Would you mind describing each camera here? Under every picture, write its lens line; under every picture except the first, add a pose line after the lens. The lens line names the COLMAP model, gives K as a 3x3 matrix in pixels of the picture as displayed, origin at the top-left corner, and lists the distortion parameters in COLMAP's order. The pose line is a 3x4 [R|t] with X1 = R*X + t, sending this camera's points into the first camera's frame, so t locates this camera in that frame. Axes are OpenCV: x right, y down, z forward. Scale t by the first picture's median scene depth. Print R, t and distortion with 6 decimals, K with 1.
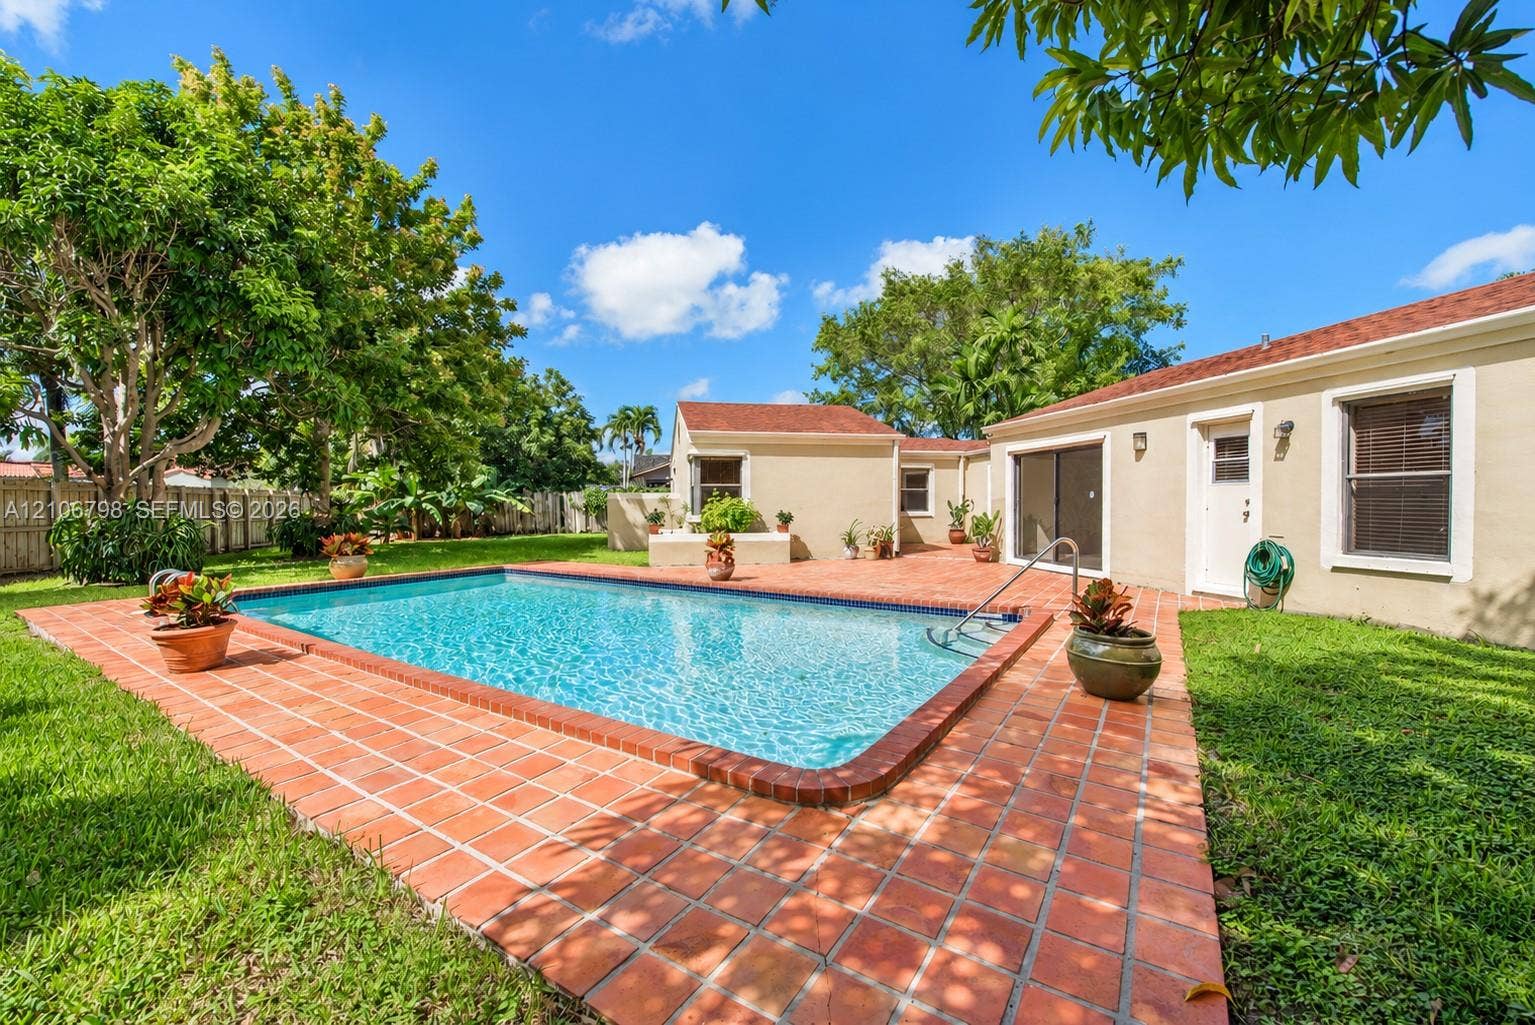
lens RADIAL K [[611.3, 0, 777.0], [0, 611.3, 509.2], [0, 0, 1]] dist [-0.024103, -0.000034]
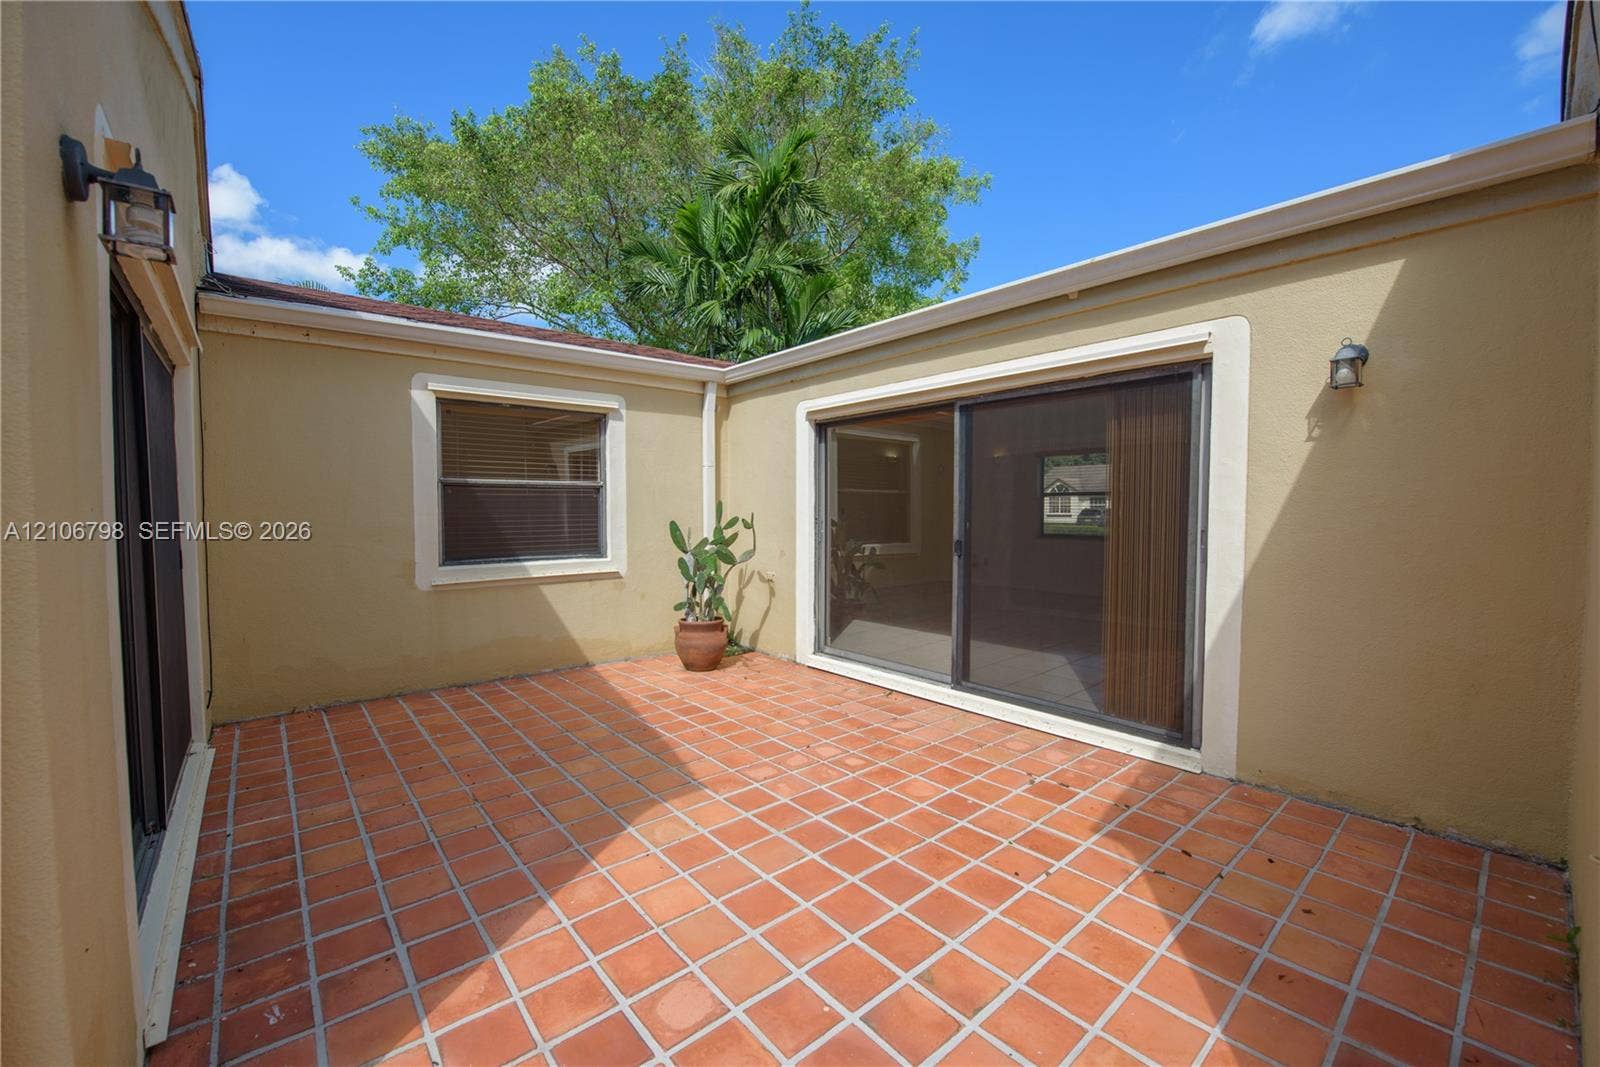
lens RADIAL K [[637.2, 0, 809.9], [0, 637.2, 530.0], [0, 0, 1]] dist [-0.024103, -0.000034]
pose [[0.870658, -0.009326, 0.491801, 0.168724], [0.004741, 0.999933, 0.010569, -0.011764], [-0.491867, -0.006871, 0.870643, 0.627297]]
